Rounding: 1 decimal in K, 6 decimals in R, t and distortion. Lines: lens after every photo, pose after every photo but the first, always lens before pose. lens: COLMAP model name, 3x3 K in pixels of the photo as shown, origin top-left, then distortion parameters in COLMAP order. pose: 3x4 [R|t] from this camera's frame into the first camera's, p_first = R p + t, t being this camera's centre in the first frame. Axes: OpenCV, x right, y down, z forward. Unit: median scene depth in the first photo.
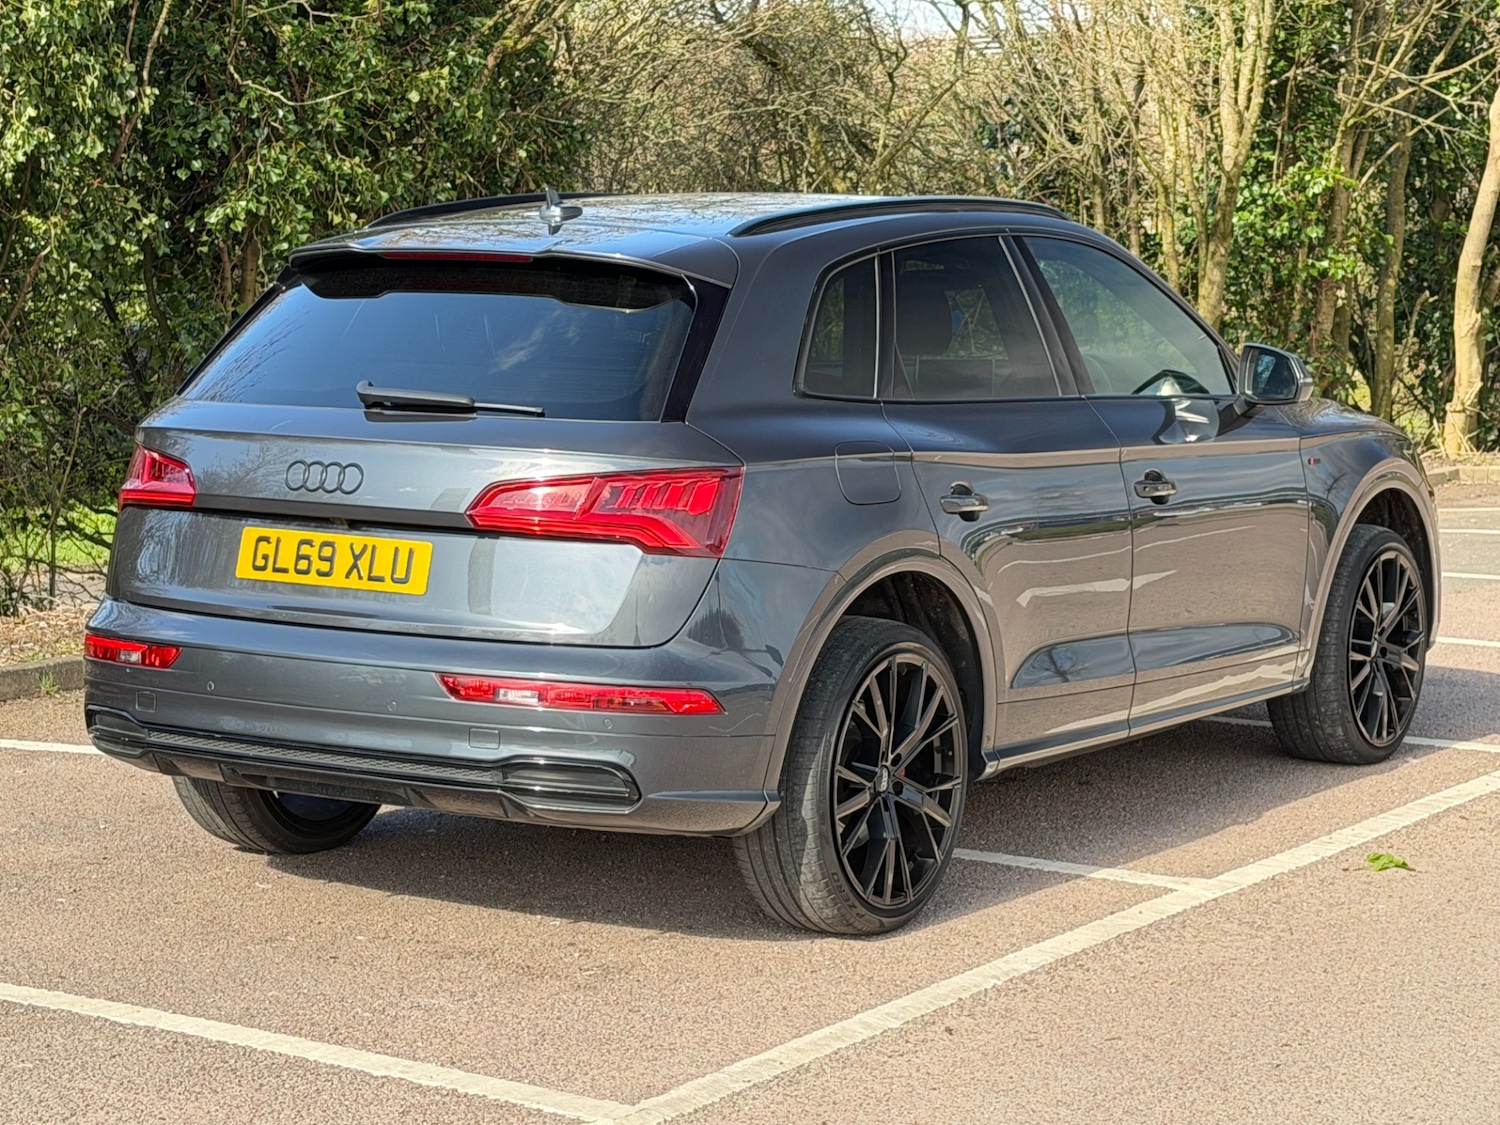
lens RADIAL K [[3276.8, 0, 703.6], [0, 3276.8, 551.4], [0, 0, 1]] dist [0.132722, 0.000000]
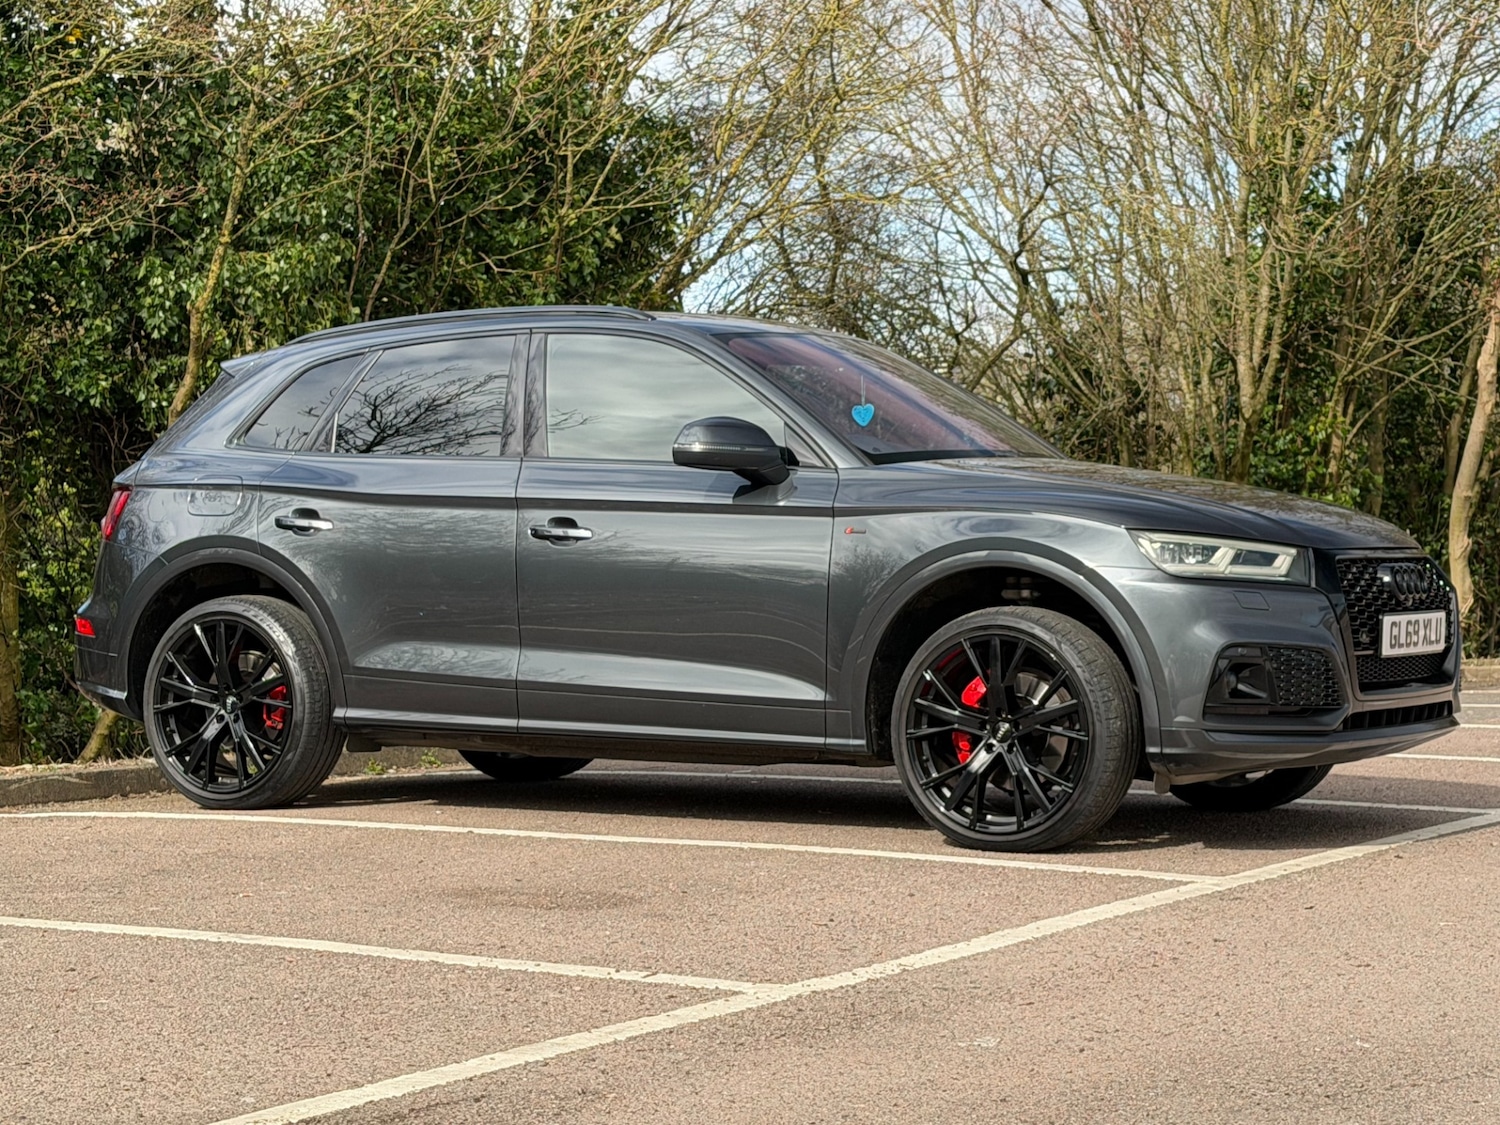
lens RADIAL K [[3276.8, 0, 704.9], [0, 3276.8, 509.2], [0, 0, 1]] dist [0.132722, 0.000000]
pose [[0.999056, -0.001932, 0.043405, -0.217887], [0.006604, 0.994156, -0.107751, 0.104574], [-0.042944, 0.107936, 0.993230, -0.329134]]
